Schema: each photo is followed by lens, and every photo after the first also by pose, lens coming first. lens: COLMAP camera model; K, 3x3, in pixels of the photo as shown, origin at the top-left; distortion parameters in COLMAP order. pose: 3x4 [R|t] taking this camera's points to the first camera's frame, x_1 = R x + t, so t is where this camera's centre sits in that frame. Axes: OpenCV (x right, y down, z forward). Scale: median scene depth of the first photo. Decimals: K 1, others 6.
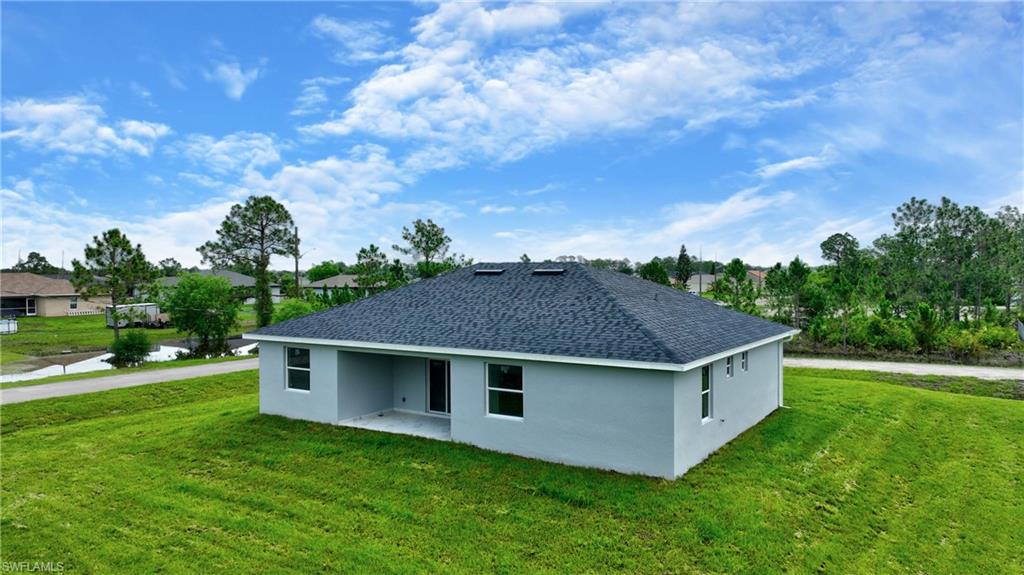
lens RADIAL K [[708.2, 0, 512.0], [0, 708.2, 287.5], [0, 0, 1]] dist [0.002122, -0.000423]
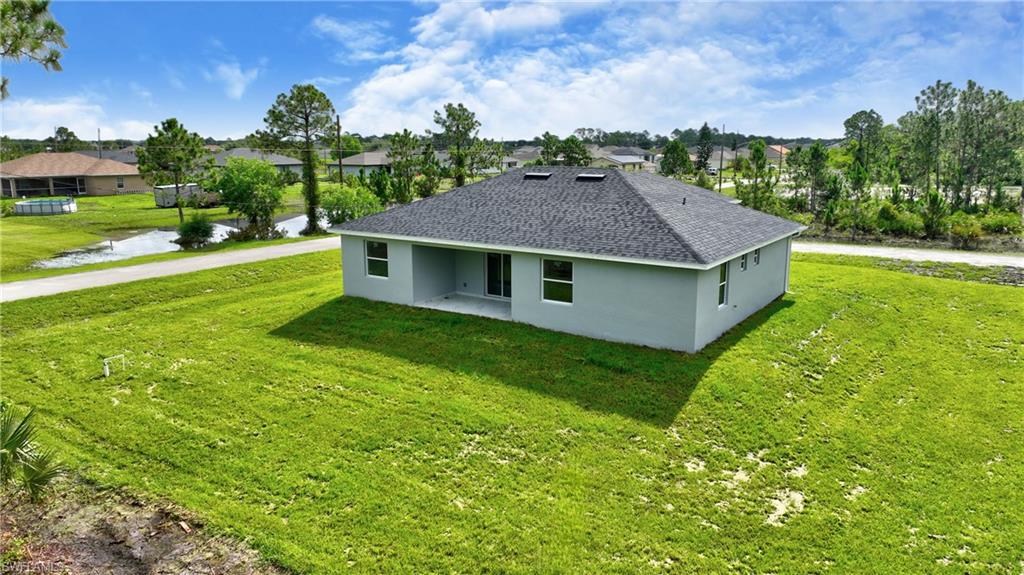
lens RADIAL K [[708.2, 0, 512.0], [0, 708.2, 287.5], [0, 0, 1]] dist [0.002122, -0.000423]
pose [[0.999766, 0.006484, -0.020616, -0.054847], [-0.002681, 0.983776, 0.179381, -0.054663], [0.021444, -0.179283, 0.983564, -0.179023]]
